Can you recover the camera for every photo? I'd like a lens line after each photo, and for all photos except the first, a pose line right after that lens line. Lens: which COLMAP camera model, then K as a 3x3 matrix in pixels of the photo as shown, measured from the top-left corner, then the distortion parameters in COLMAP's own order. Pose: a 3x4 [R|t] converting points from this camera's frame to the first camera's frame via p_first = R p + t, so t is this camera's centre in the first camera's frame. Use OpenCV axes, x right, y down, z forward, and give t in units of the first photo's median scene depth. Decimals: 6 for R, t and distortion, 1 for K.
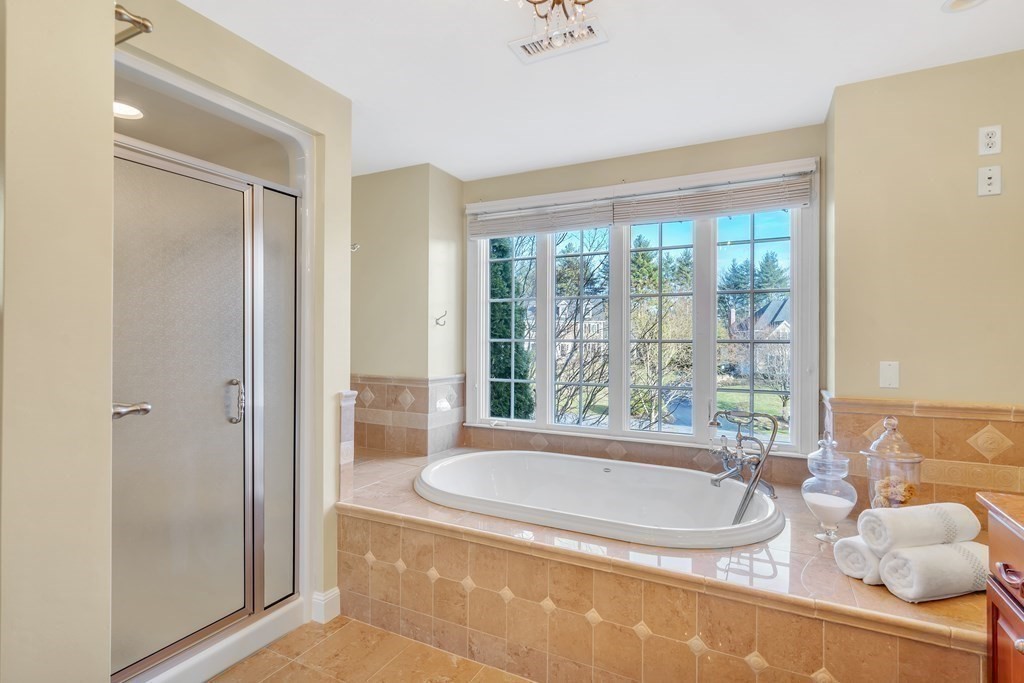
lens RADIAL K [[502.4, 0, 517.1], [0, 502.4, 339.9], [0, 0, 1]] dist [-0.001442, 0.001634]
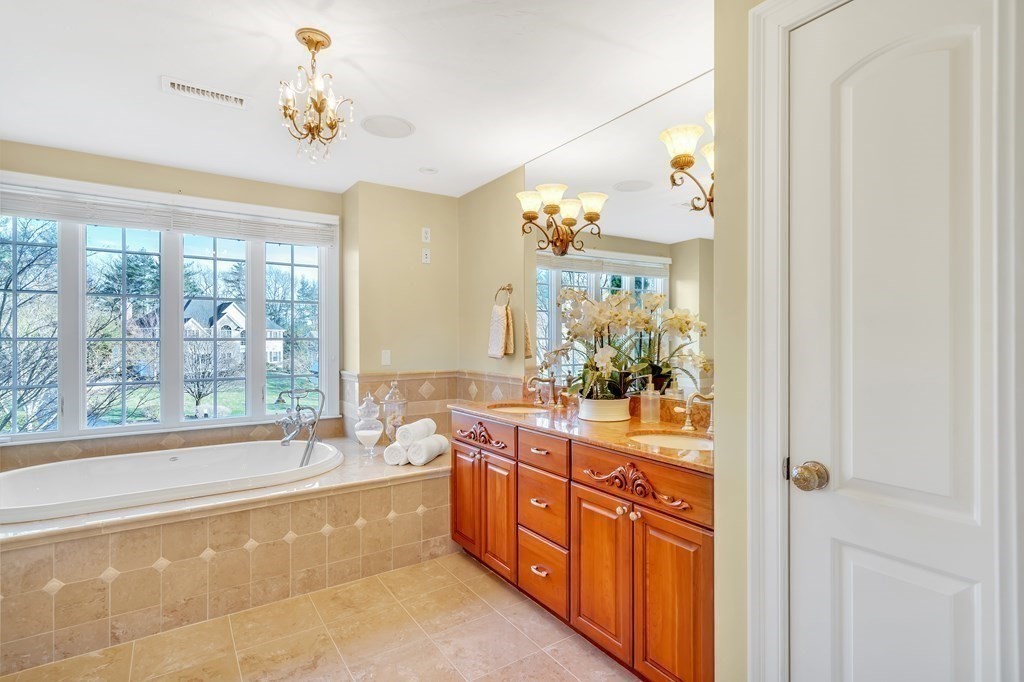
lens RADIAL K [[502.4, 0, 508.1], [0, 502.4, 339.2], [0, 0, 1]] dist [-0.001442, 0.001634]
pose [[0.484730, -0.005039, 0.874649, -0.608822], [0.002569, 0.999987, 0.004338, -0.001525], [-0.874660, 0.000144, 0.484737, -0.221731]]
